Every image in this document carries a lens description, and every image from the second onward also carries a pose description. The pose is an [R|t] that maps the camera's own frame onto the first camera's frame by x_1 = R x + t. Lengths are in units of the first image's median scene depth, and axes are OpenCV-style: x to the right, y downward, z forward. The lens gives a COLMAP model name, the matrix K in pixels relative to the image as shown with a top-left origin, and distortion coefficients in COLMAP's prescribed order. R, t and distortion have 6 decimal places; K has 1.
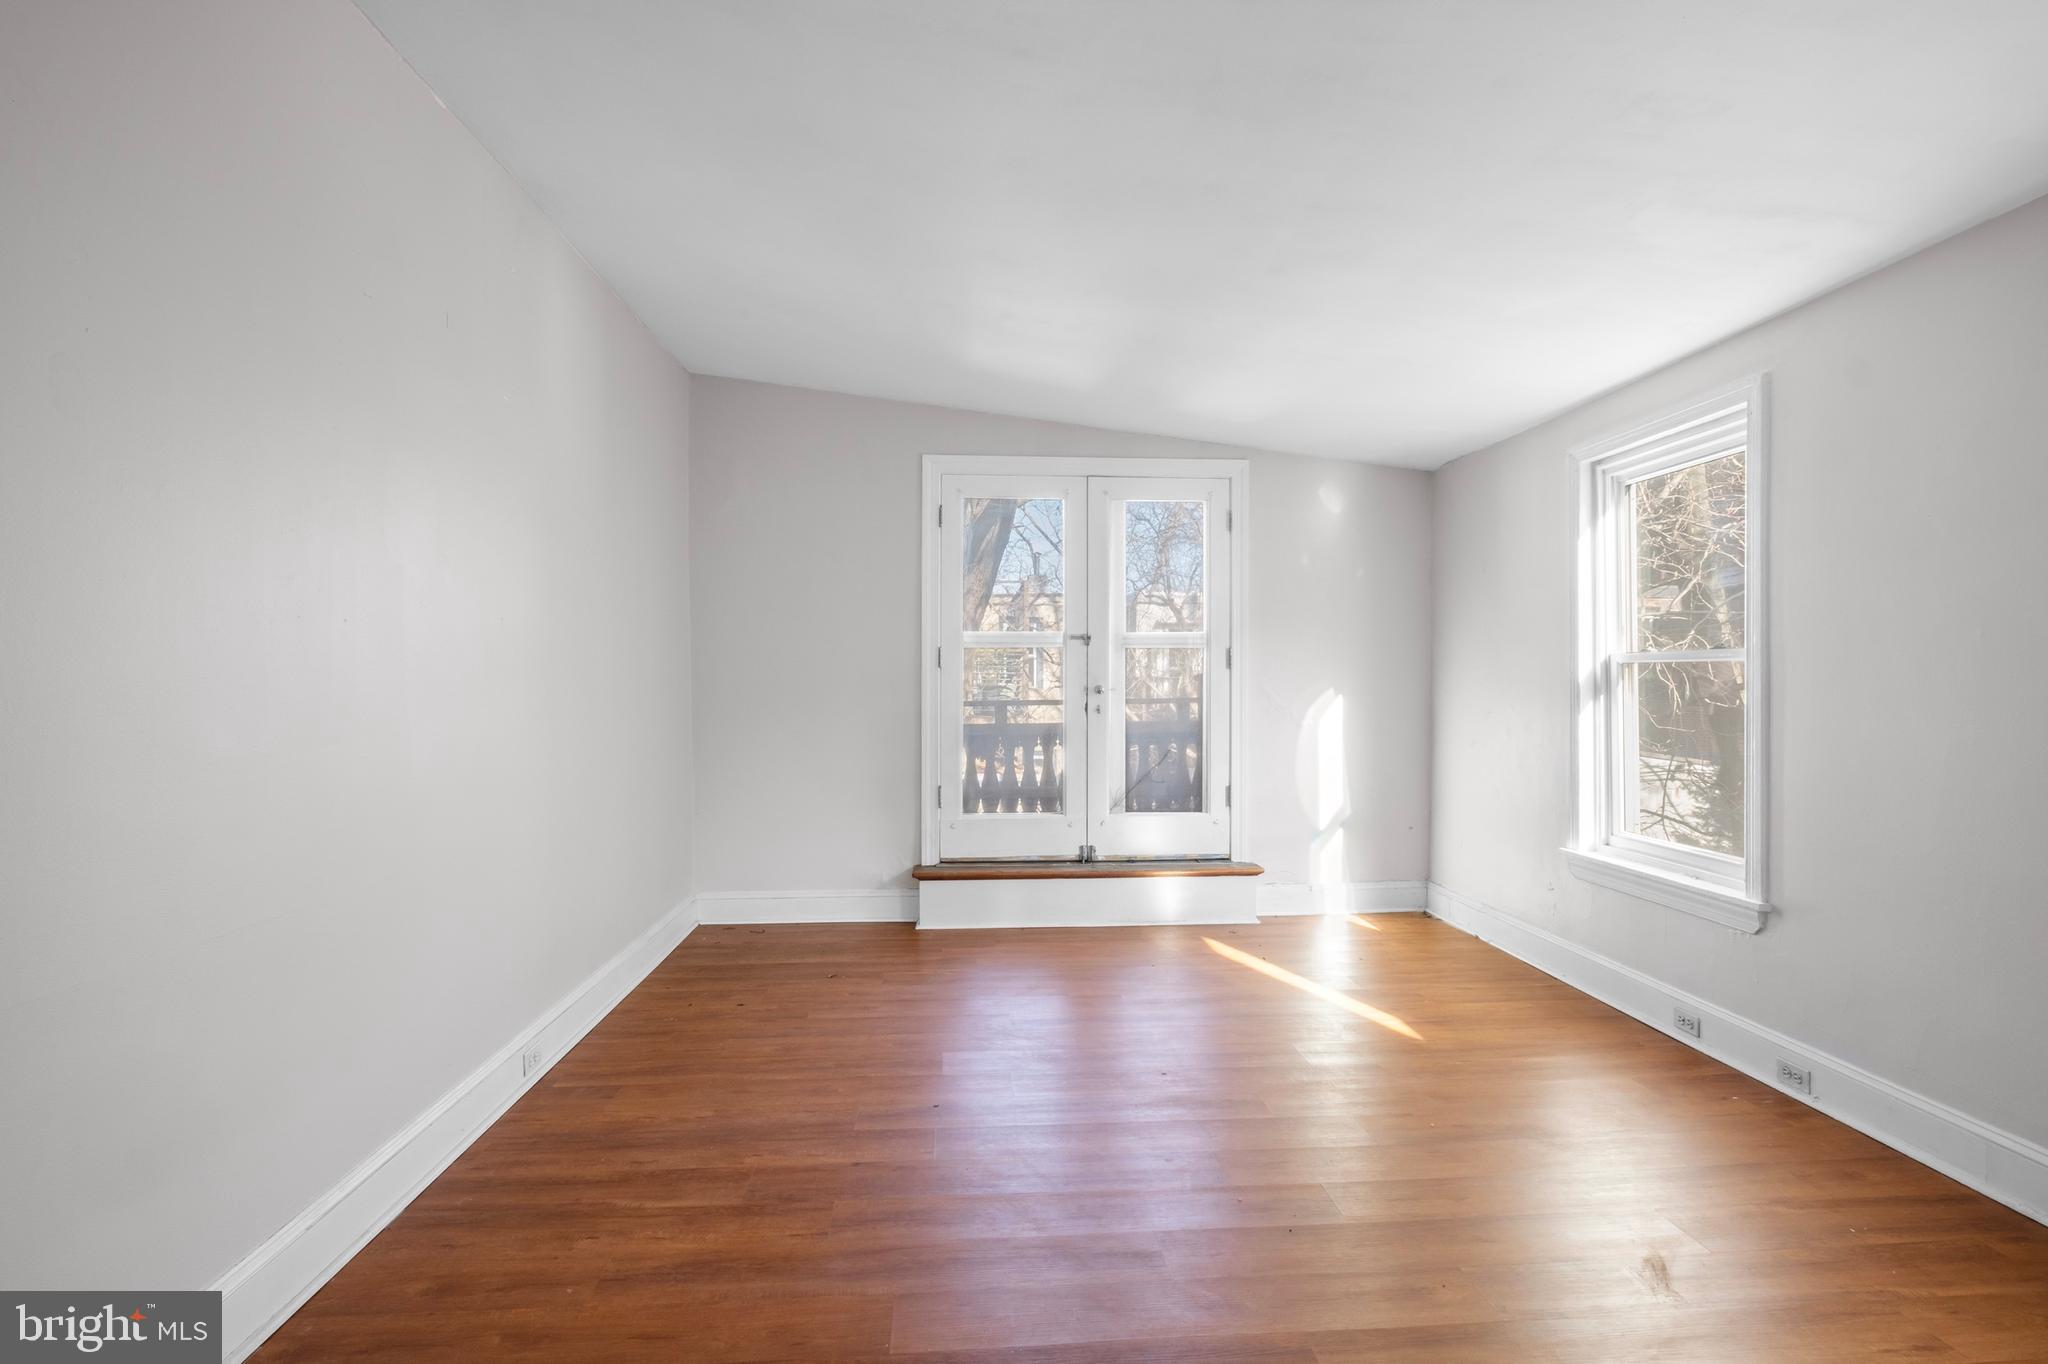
lens RADIAL K [[961.1, 0, 1022.1], [0, 961.1, 681.0], [0, 0, 1]] dist [-0.000916, -0.000158]
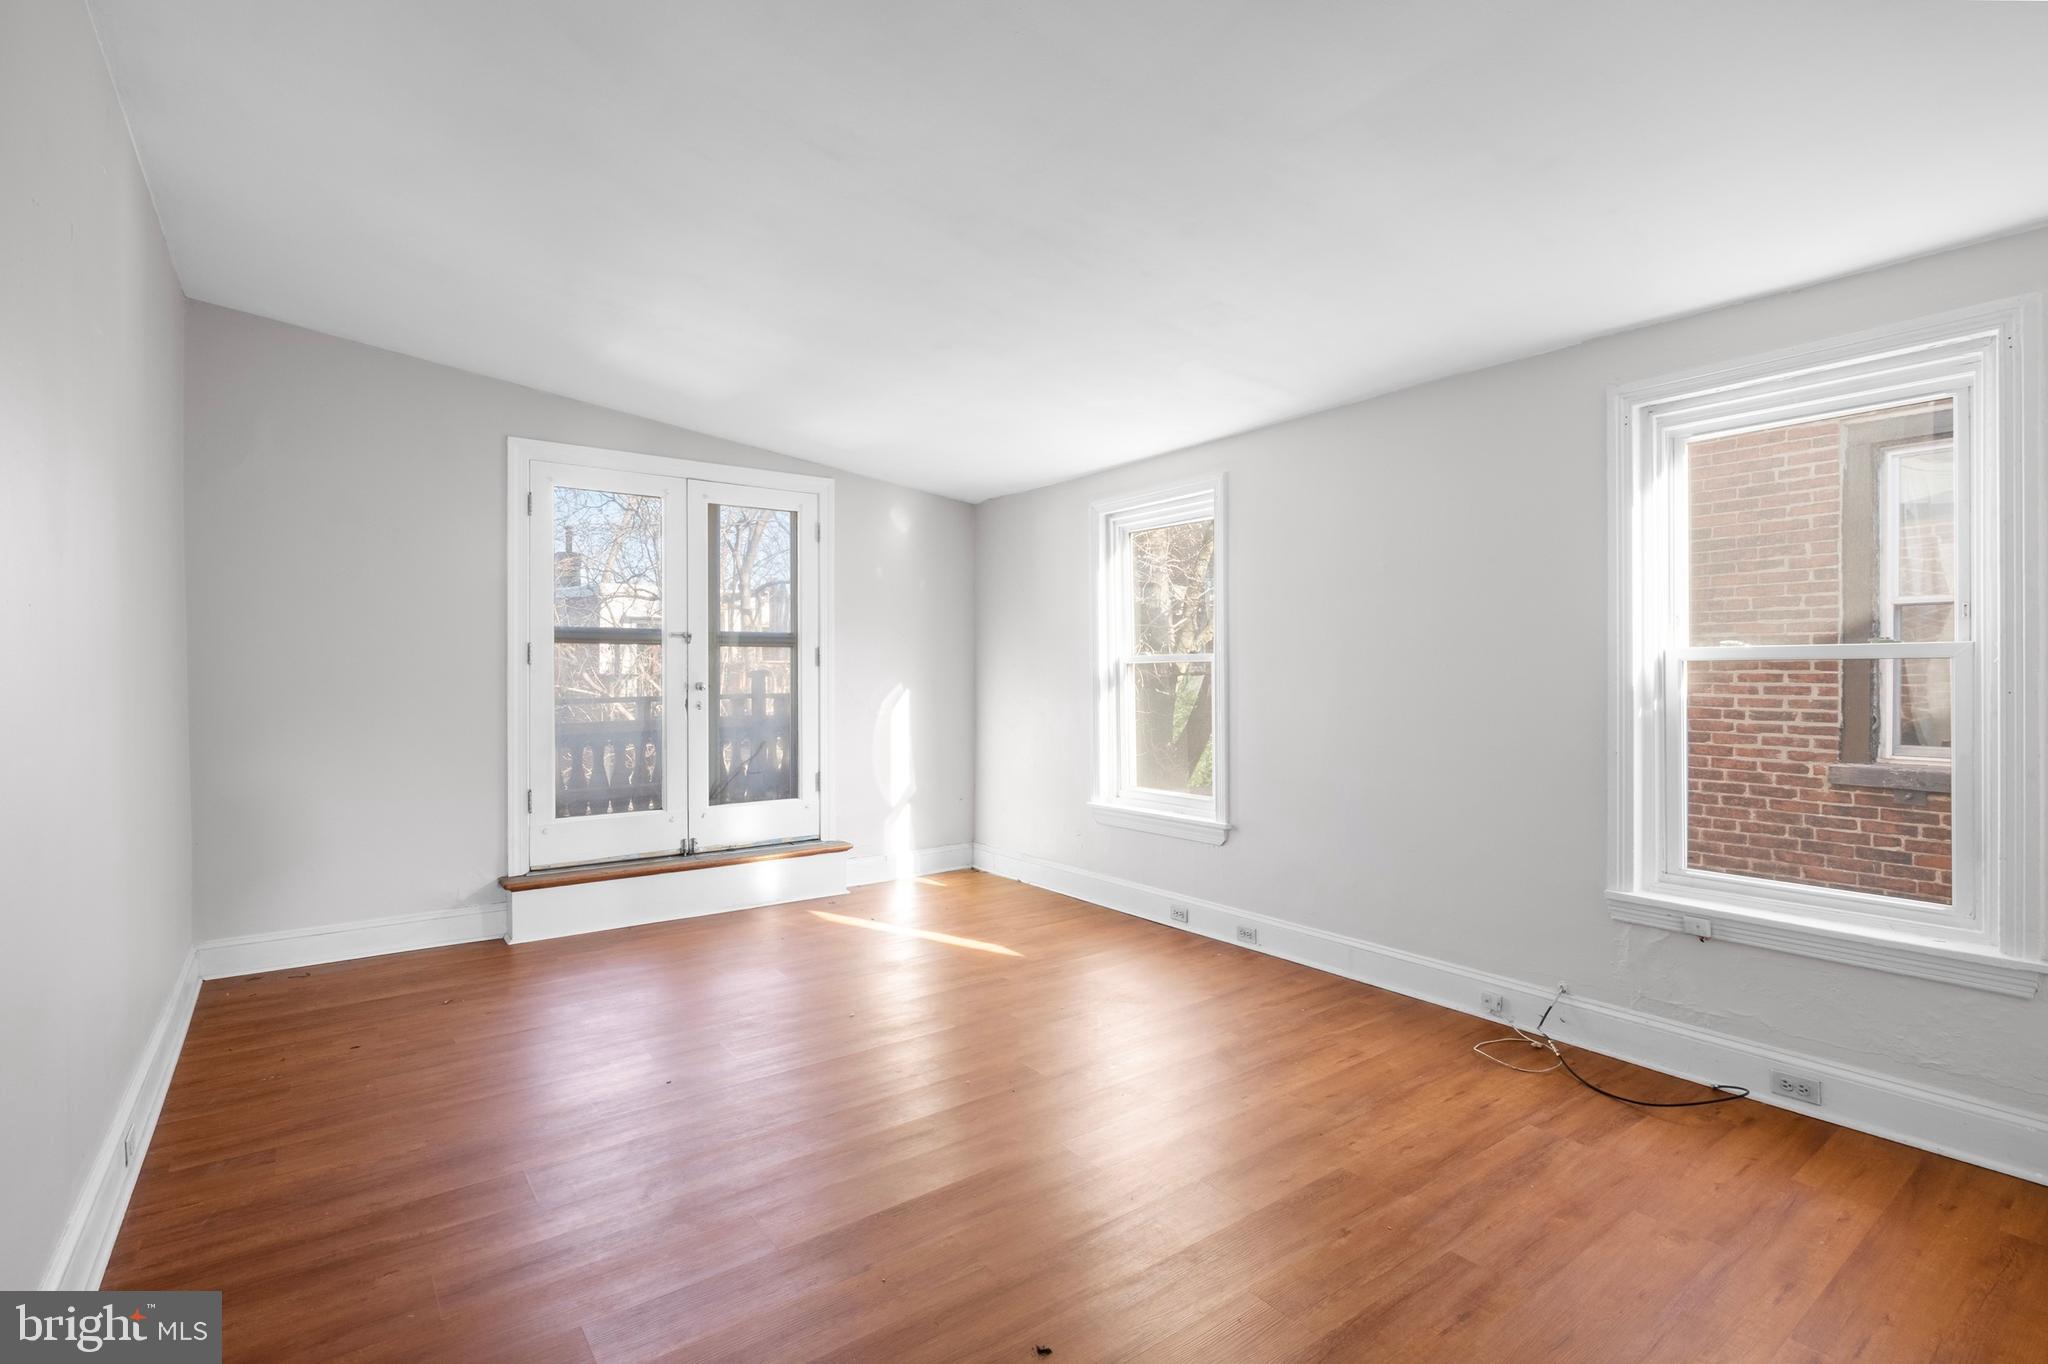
lens RADIAL K [[961.1, 0, 1023.6], [0, 961.1, 672.6], [0, 0, 1]] dist [-0.000916, -0.000158]
pose [[0.839051, -0.000779, 0.544053, -0.231293], [0.003614, 0.999985, -0.004142, -0.000377], [-0.544041, 0.005442, 0.839041, -0.066634]]
